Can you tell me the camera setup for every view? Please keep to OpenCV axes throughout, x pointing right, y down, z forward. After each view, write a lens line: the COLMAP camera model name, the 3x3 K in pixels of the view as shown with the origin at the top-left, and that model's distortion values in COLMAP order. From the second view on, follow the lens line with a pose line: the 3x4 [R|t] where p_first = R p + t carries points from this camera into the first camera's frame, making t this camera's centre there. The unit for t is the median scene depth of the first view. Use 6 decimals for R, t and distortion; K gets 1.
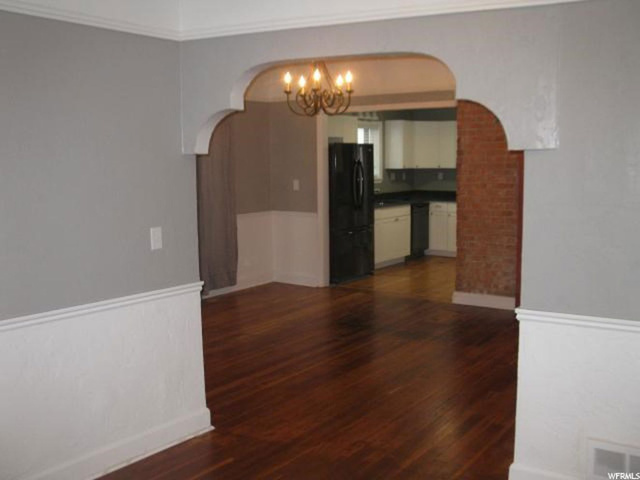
lens RADIAL K [[780.2, 0, 320.0], [0, 780.2, 240.0], [0, 0, 1]] dist [-0.002104, -0.001152]
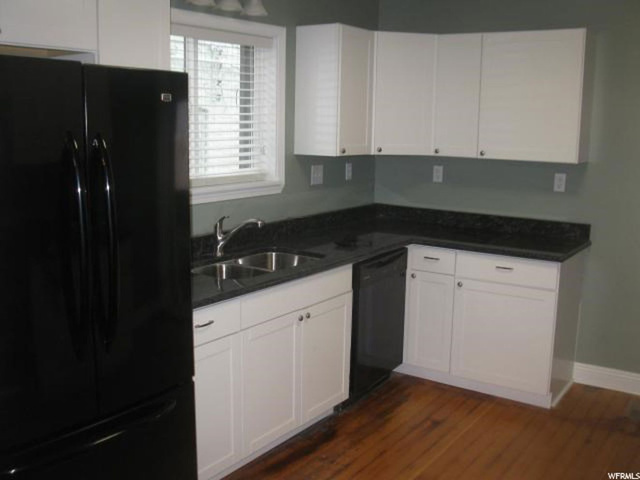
lens RADIAL K [[720.1, 0, 320.0], [0, 720.1, 240.0], [0, 0, 1]] dist [-0.022375, -0.010269]
pose [[0.999724, 0.022285, 0.007377, 0.094826], [-0.022685, 0.997968, 0.059540, -0.071540], [-0.006035, -0.059691, 0.998199, 0.651252]]
